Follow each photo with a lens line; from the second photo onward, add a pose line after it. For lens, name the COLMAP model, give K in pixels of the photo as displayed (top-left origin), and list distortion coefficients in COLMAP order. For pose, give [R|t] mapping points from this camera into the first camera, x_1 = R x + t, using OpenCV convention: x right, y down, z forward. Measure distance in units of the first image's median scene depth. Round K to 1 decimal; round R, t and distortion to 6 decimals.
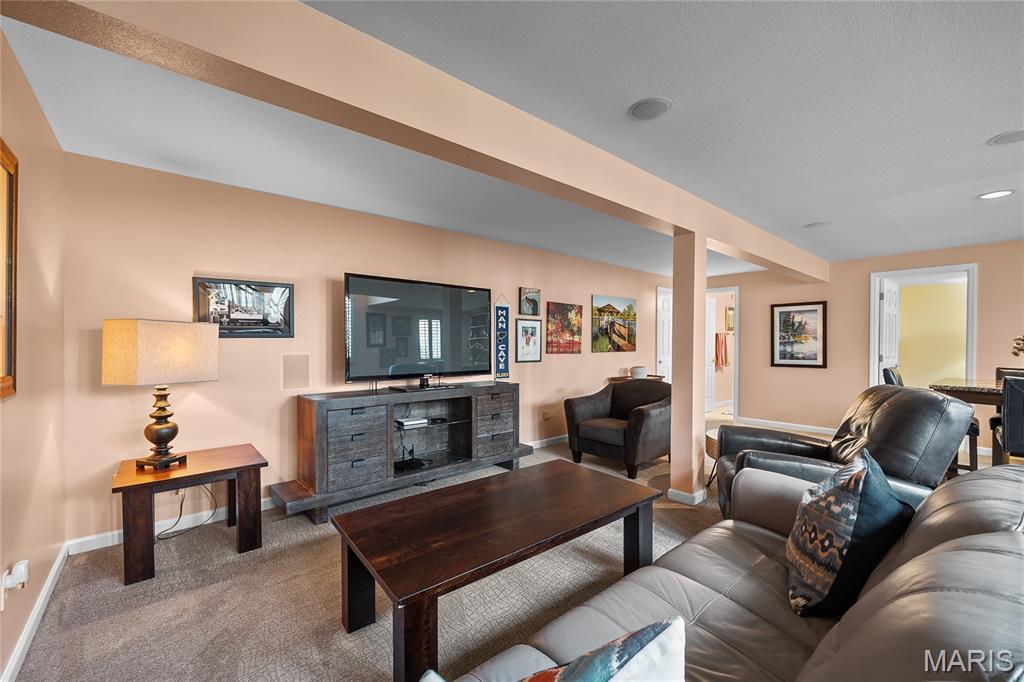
lens RADIAL K [[414.6, 0, 507.1], [0, 414.6, 341.8], [0, 0, 1]] dist [-0.004083, 0.002242]
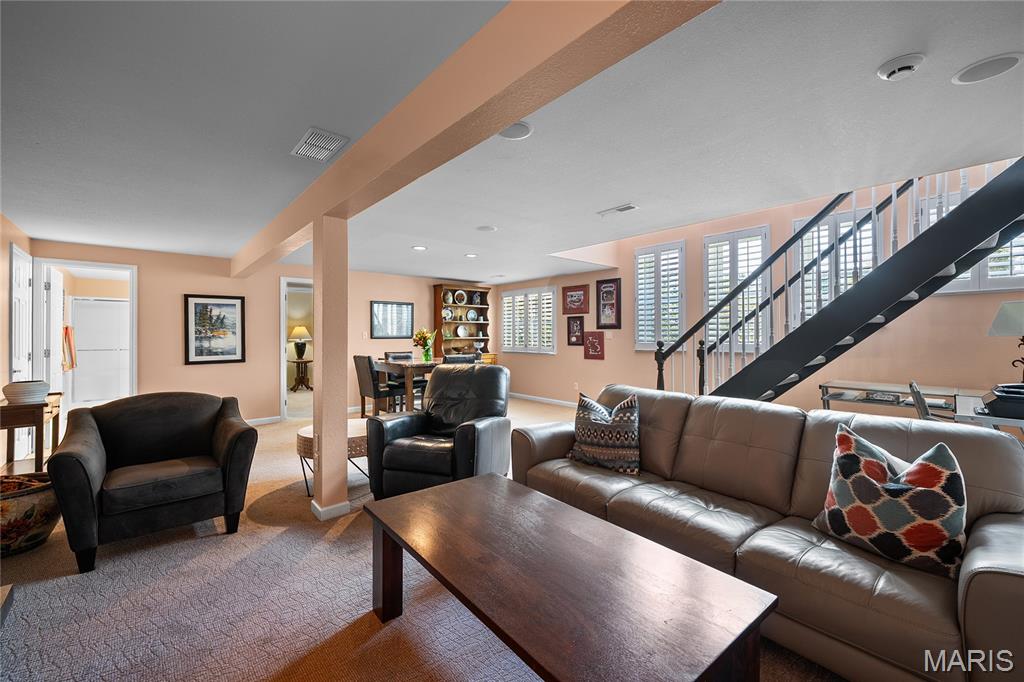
lens RADIAL K [[414.6, 0, 503.4], [0, 414.6, 336.7], [0, 0, 1]] dist [-0.004083, 0.002242]
pose [[-0.015899, -0.001809, 0.999872, -0.267068], [0.005445, 0.999983, 0.001896, 0.002168], [-0.999859, 0.005475, -0.015888, 0.373642]]
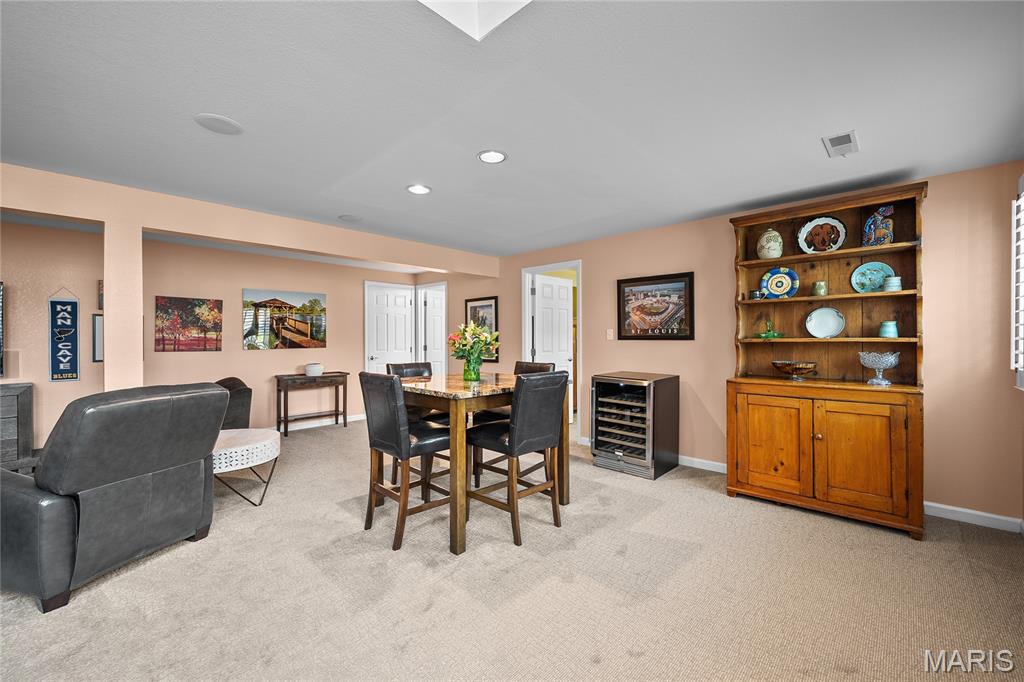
lens RADIAL K [[414.6, 0, 508.7], [0, 414.6, 336.9], [0, 0, 1]] dist [-0.004083, 0.002242]
pose [[0.994138, -0.008354, 0.107792, 0.689487], [0.008408, 0.999965, -0.000048, 0.001672], [-0.107788, 0.000954, 0.994173, -0.009962]]
